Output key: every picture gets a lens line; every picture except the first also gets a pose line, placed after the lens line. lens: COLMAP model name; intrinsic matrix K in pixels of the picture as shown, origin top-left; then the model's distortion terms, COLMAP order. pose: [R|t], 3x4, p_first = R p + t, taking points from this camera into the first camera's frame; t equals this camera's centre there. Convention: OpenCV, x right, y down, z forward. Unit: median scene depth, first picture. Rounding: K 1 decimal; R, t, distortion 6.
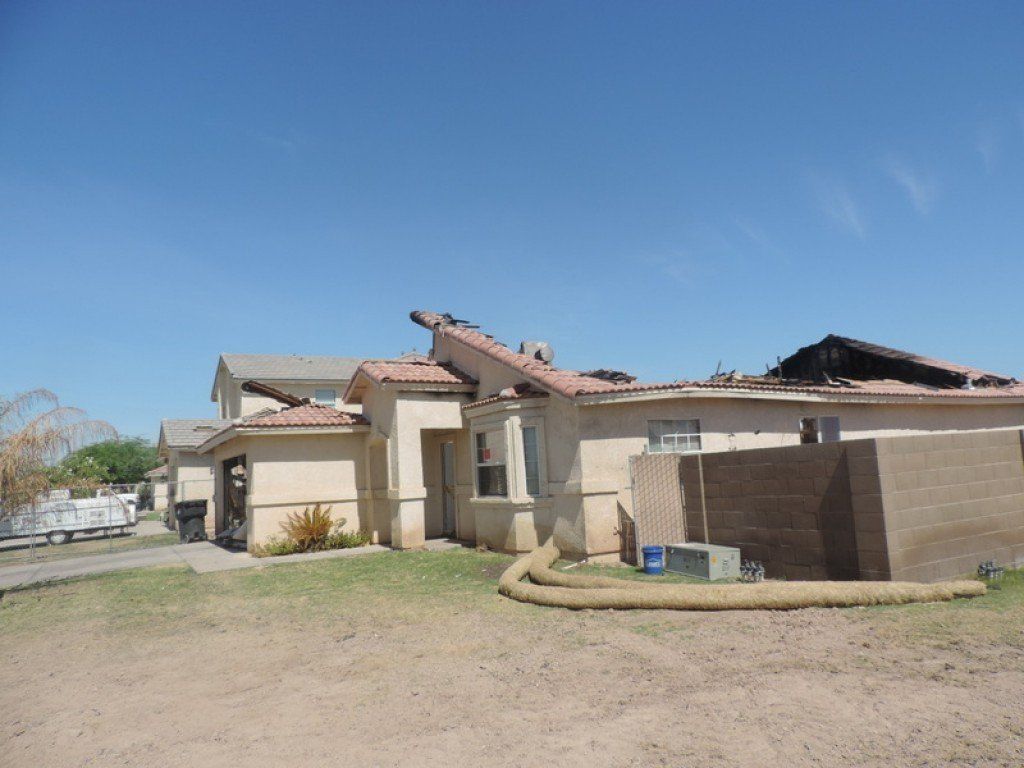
lens RADIAL K [[730.8, 0, 512.0], [0, 730.8, 384.0], [0, 0, 1]] dist [-0.020284, 0.000525]
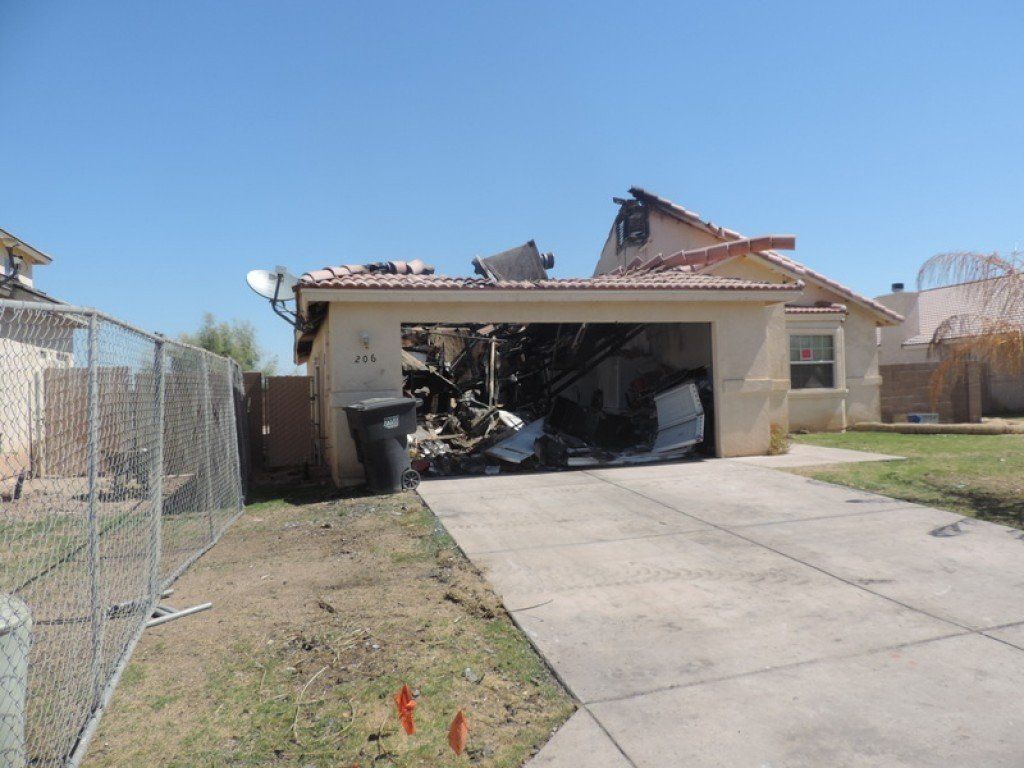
lens RADIAL K [[730.8, 0, 512.0], [0, 730.8, 384.0], [0, 0, 1]] dist [-0.020284, 0.000525]
pose [[0.205650, 0.055448, 0.977054, -1.447812], [-0.094626, 0.994842, -0.036541, 0.262067], [-0.974040, -0.084940, 0.209836, 1.359596]]
